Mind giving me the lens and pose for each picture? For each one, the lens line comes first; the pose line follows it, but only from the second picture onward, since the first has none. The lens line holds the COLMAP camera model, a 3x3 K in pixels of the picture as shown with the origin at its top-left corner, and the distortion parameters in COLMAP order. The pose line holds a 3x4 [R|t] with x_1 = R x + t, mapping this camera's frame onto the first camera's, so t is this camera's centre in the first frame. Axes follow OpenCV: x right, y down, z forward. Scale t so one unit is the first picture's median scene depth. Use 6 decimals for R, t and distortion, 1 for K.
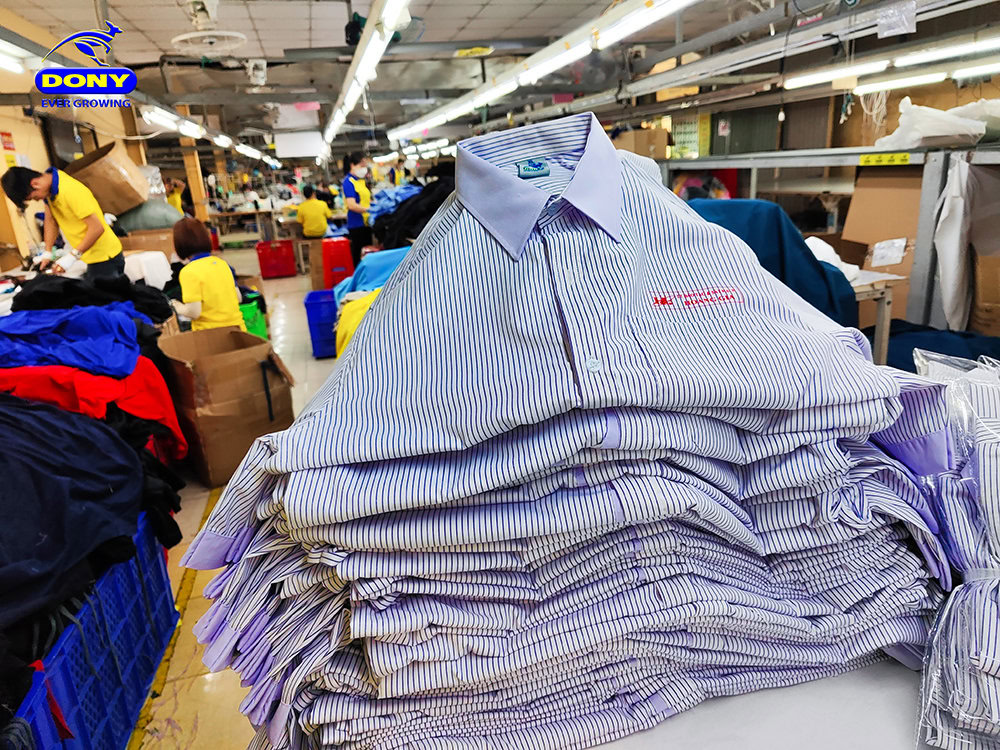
lens RADIAL K [[681.2, 0, 496.2], [0, 681.2, 373.0], [0, 0, 1]] dist [0.054853, -0.000778]
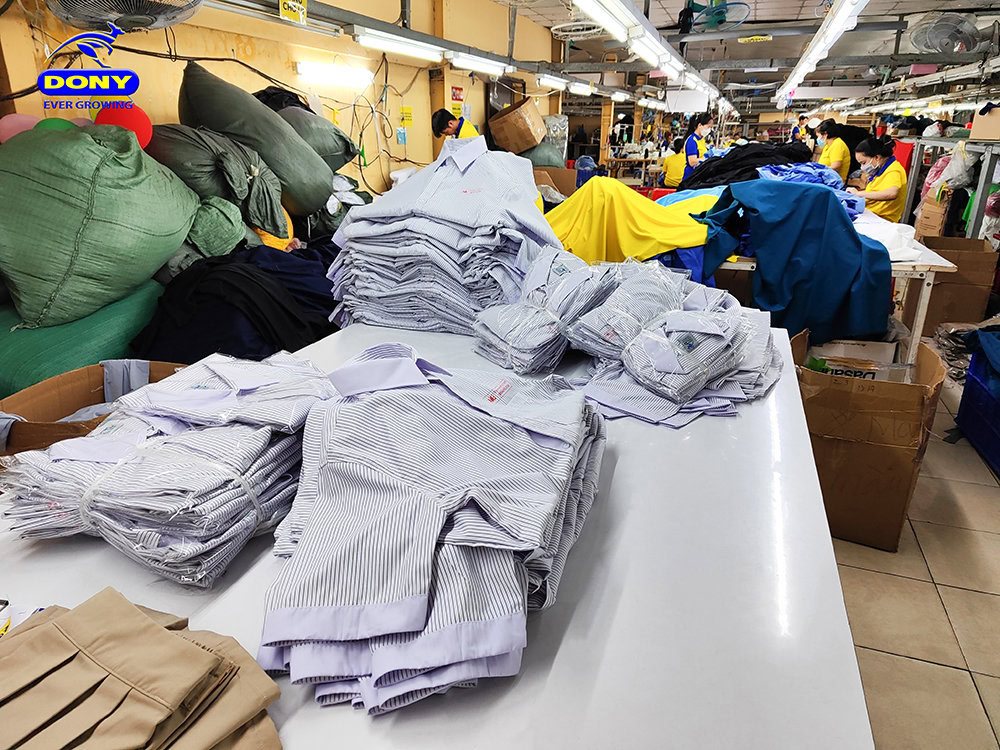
lens RADIAL K [[681.2, 0, 496.2], [0, 681.2, 373.0], [0, 0, 1]] dist [0.054853, -0.000778]
pose [[0.828327, 0.256204, -0.498230, 2.252609], [-0.223060, 0.966600, 0.126208, 0.243043], [0.513925, 0.006594, 0.857810, -1.646437]]
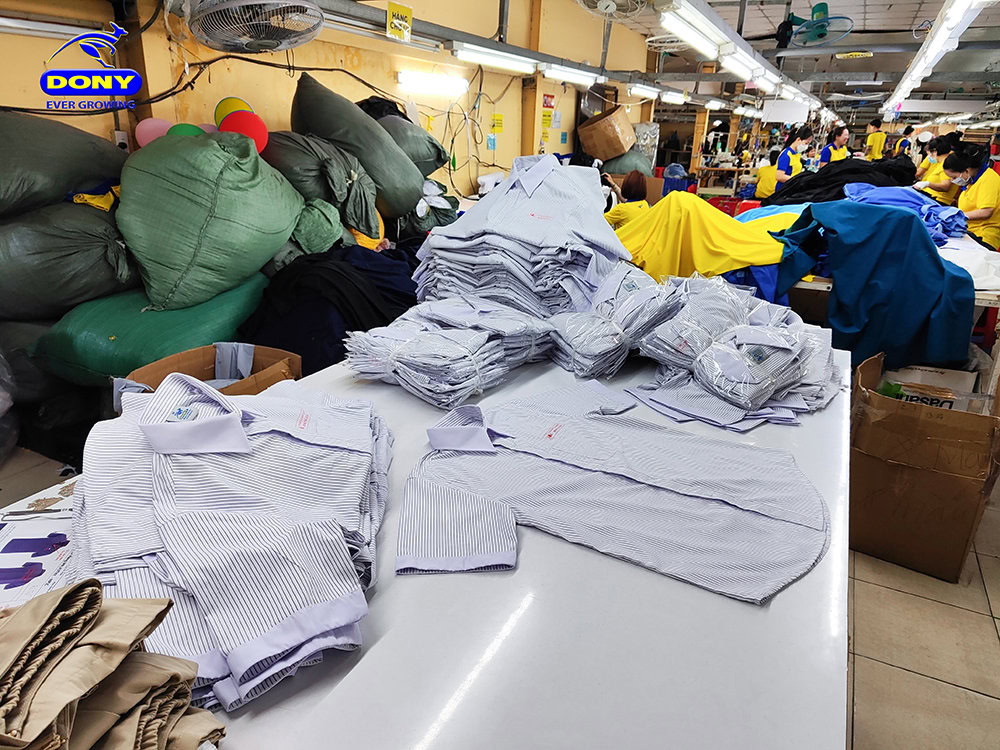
lens RADIAL K [[681.2, 0, 496.2], [0, 681.2, 373.0], [0, 0, 1]] dist [0.054853, -0.000778]
pose [[0.750313, 0.306537, -0.585718, 2.443112], [-0.270894, 0.950761, 0.150564, 0.199439], [0.603031, 0.045697, 0.796407, -1.855380]]
